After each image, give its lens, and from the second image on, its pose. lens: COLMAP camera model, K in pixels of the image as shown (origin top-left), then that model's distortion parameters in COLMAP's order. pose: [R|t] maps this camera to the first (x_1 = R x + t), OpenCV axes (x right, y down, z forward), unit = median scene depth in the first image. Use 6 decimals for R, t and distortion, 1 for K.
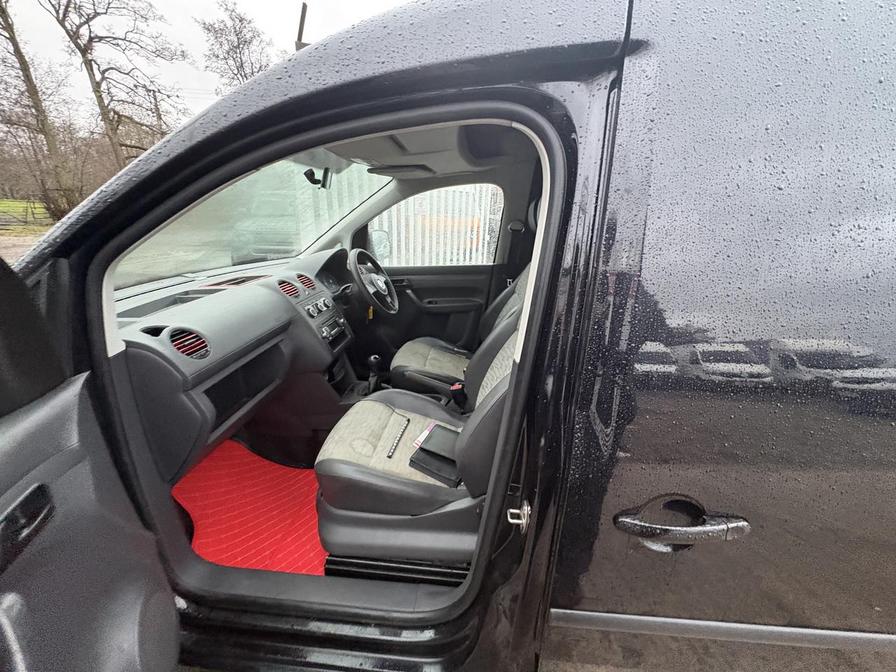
lens RADIAL K [[352.2, 0, 448.0], [0, 352.2, 336.0], [0, 0, 1]] dist [0.000828, 0.000261]
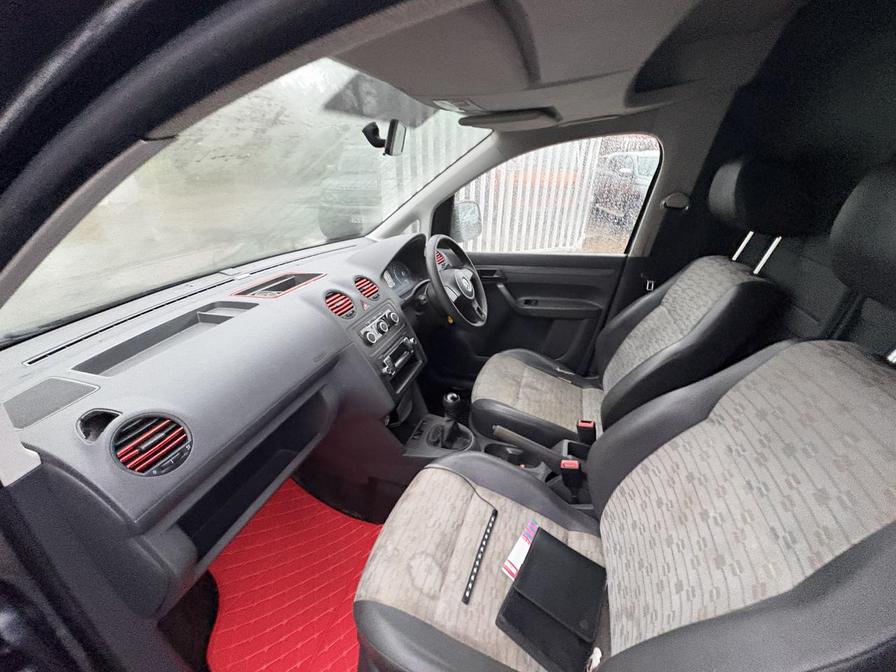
lens RADIAL K [[352.2, 0, 448.0], [0, 352.2, 336.0], [0, 0, 1]] dist [0.000828, 0.000261]
pose [[0.974424, 0.085218, -0.207932, -0.077118], [-0.060611, 0.990681, 0.121975, -0.149692], [0.216389, -0.106253, 0.970508, 0.311468]]
